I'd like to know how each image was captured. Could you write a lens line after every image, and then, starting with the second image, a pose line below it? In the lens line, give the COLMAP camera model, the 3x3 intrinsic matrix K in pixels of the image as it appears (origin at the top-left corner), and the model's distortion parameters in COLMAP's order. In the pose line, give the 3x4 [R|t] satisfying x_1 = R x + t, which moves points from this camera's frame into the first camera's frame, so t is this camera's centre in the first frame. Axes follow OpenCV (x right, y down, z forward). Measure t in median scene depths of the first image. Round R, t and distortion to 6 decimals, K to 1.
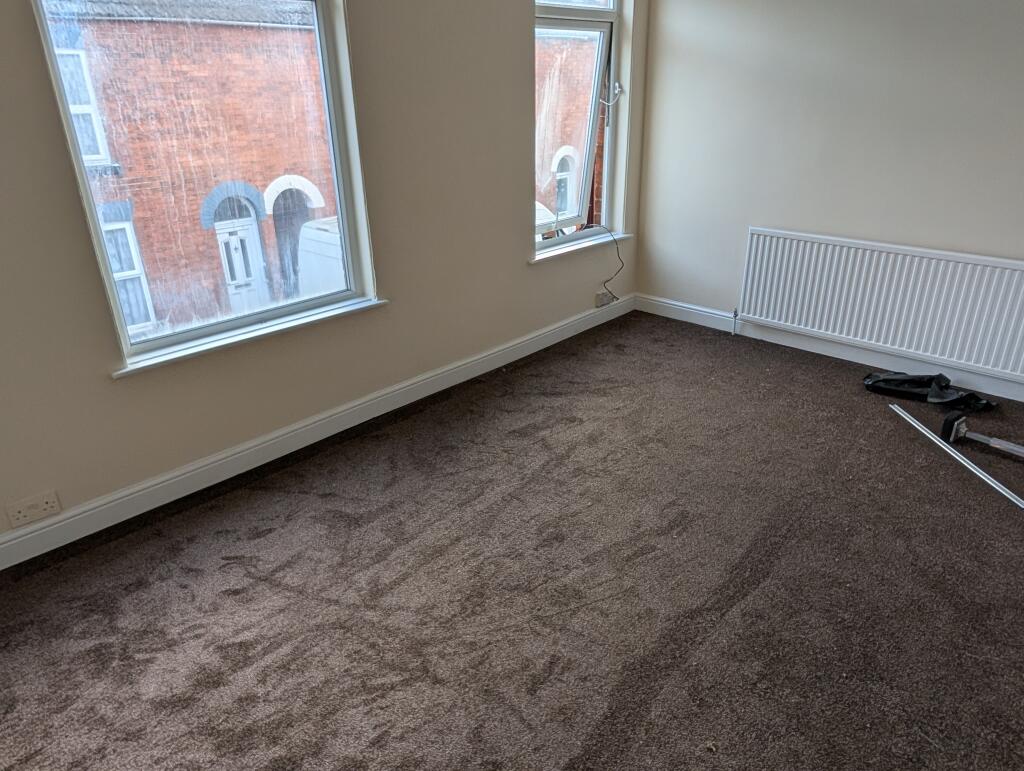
lens RADIAL K [[667.4, 0, 512.0], [0, 667.4, 385.5], [0, 0, 1]] dist [-0.094113, 0.001137]
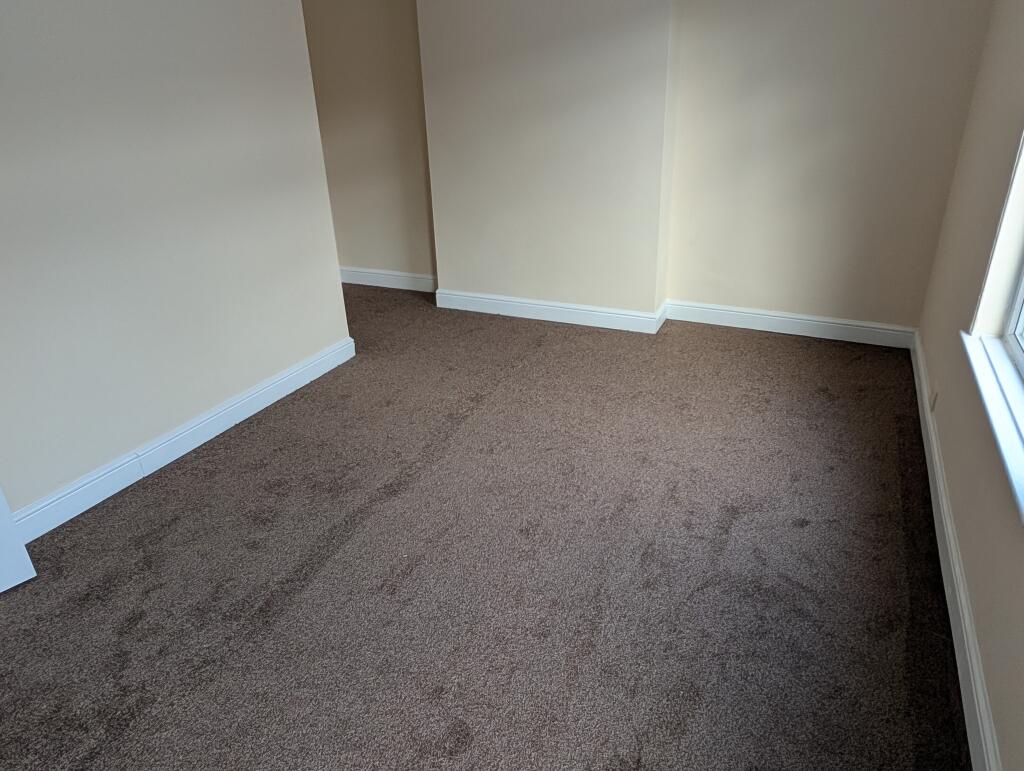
lens RADIAL K [[667.4, 0, 512.0], [0, 667.4, 385.5], [0, 0, 1]] dist [-0.094113, 0.001137]
pose [[-0.943493, 0.188807, -0.272348, 0.292577], [-0.081535, 0.664310, 0.742997, -0.590303], [0.321206, 0.723218, -0.611377, 1.352899]]
